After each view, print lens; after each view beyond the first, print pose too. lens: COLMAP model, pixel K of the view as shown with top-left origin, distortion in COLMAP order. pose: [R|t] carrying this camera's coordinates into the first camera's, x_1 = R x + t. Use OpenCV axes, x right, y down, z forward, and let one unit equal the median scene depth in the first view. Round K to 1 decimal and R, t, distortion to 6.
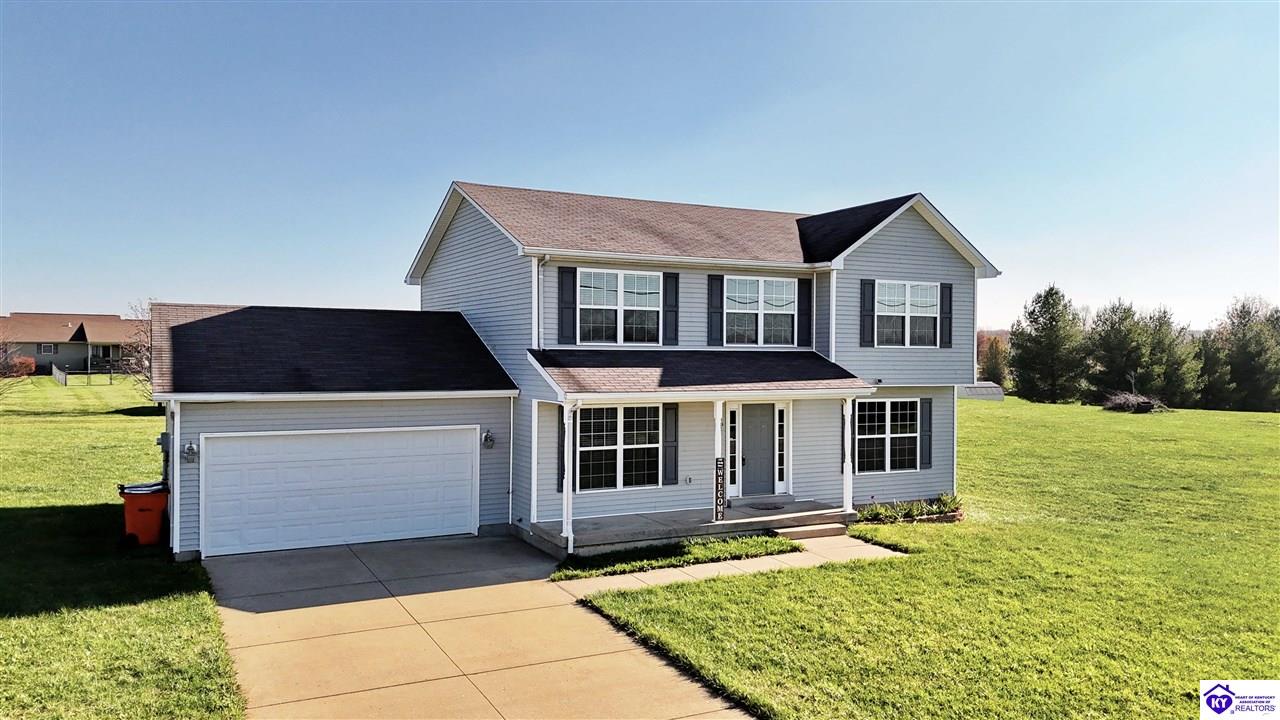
lens RADIAL K [[937.3, 0, 640.0], [0, 937.3, 348.2], [0, 0, 1]] dist [0.109727, -0.142209]
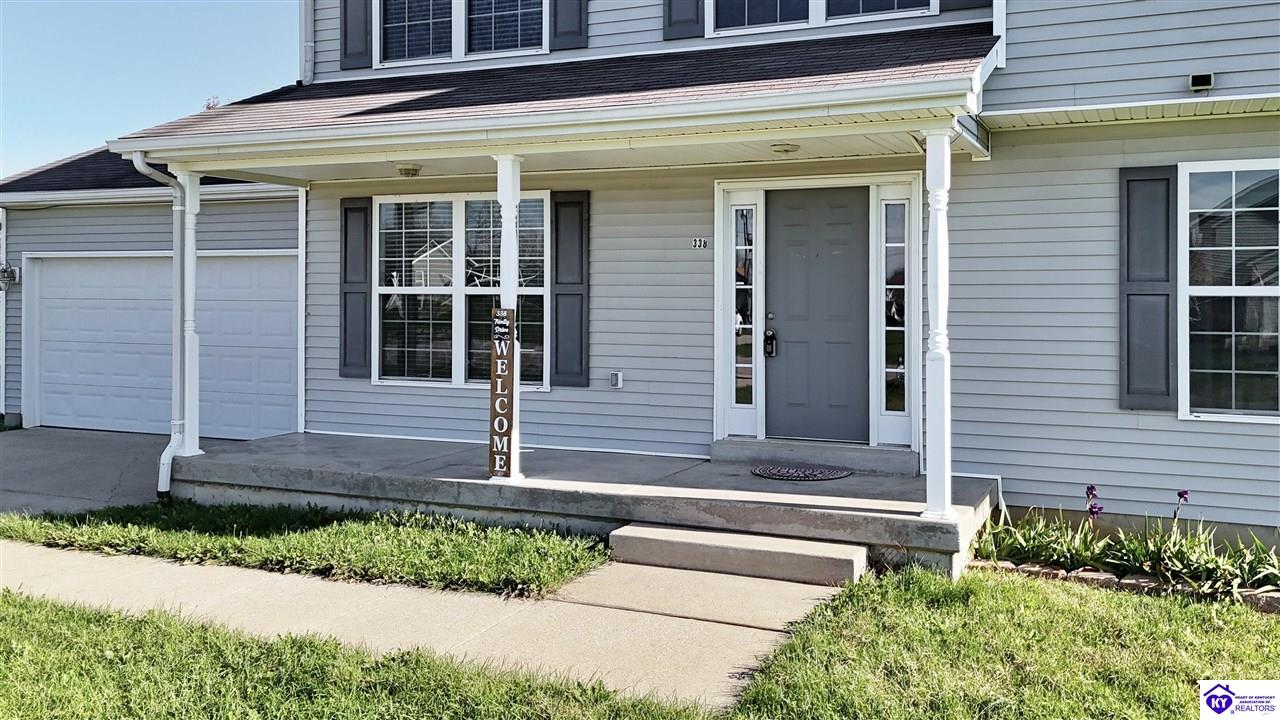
lens RADIAL K [[1113.6, 0, 713.9], [0, 1113.6, 289.7], [0, 0, 1]] dist [0.102668, -0.147181]
pose [[0.627153, -0.005877, -0.778874, 0.446130], [0.006738, 0.999975, -0.002119, 0.101808], [0.778867, -0.003919, 0.627177, 0.724866]]
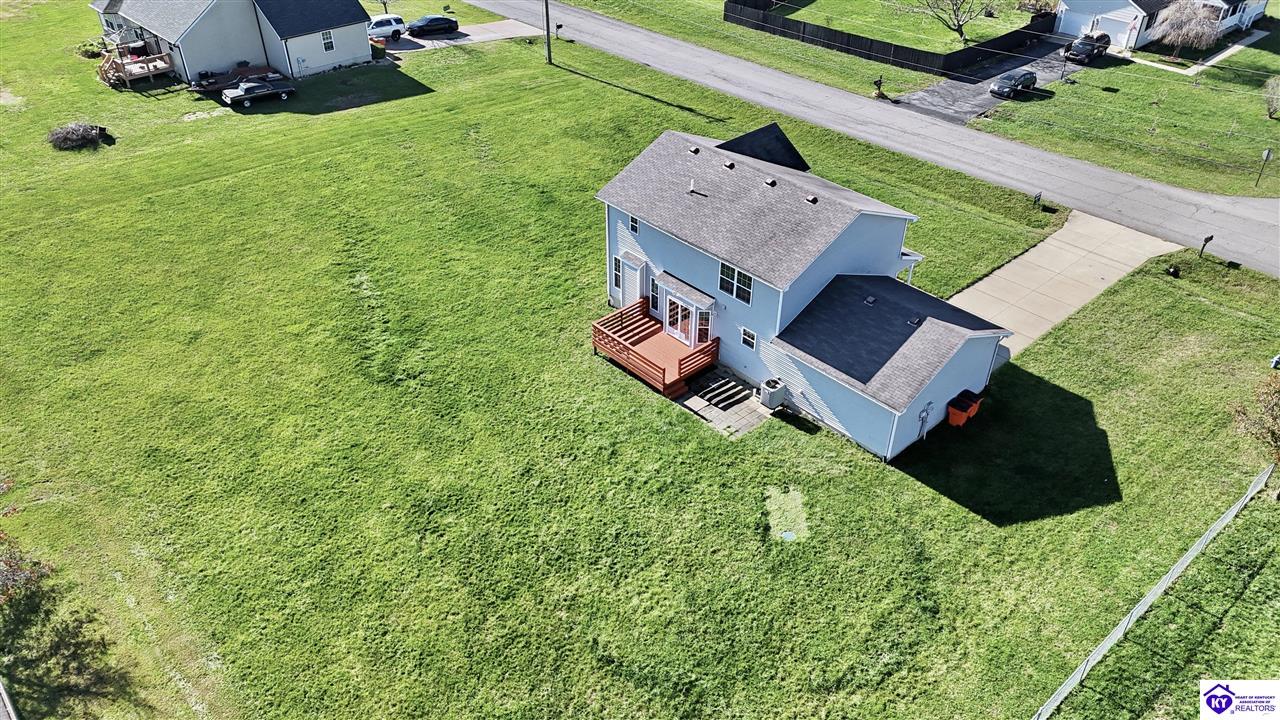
lens RADIAL K [[937.8, 0, 640.0], [0, 937.8, 360.0], [0, 0, 1]] dist [0.075161, -0.080766]
pose [[-0.264467, -0.568986, 0.778660, -1.798875], [-0.009524, 0.808910, 0.587855, -1.091067], [-0.964348, 0.148052, -0.219349, 2.019048]]
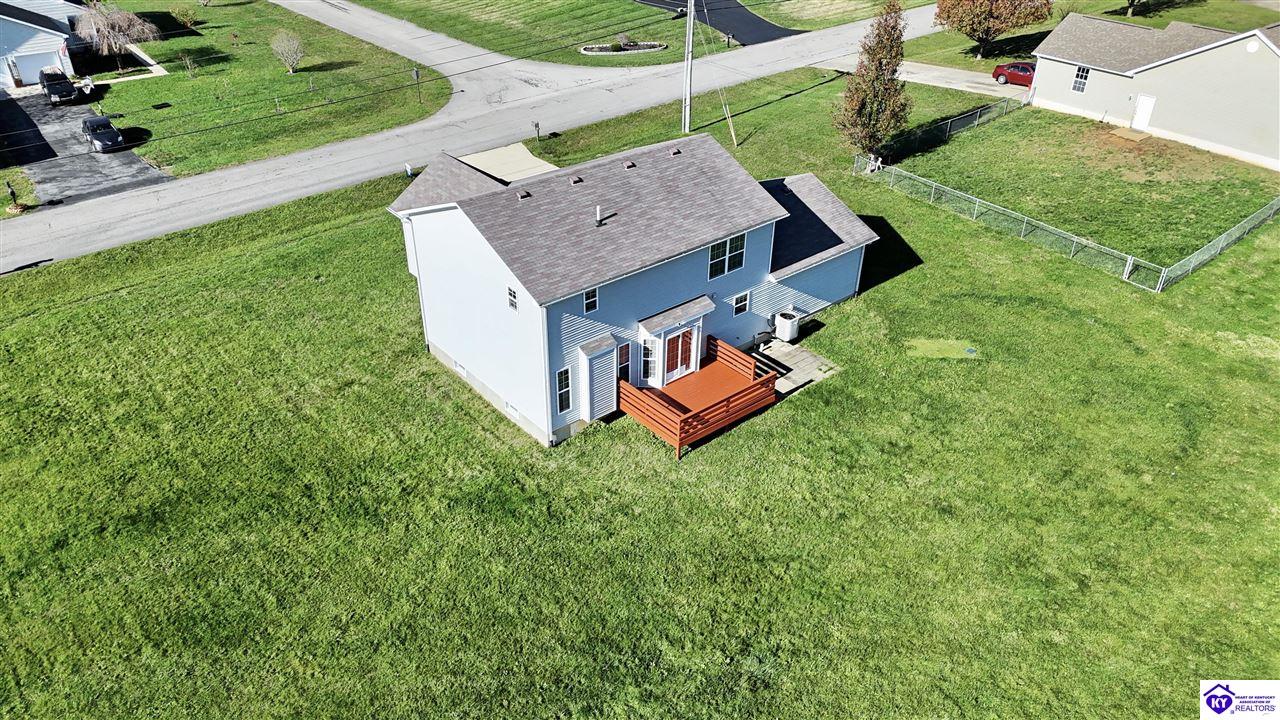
lens RADIAL K [[961.8, 0, 642.2], [0, 961.8, 326.4], [0, 0, 1]] dist [0.079461, -0.088169]
pose [[-0.974941, 0.095841, -0.200759, 0.347432], [-0.016328, 0.869176, 0.494234, -0.821781], [0.221863, 0.485127, -0.845830, 2.922096]]
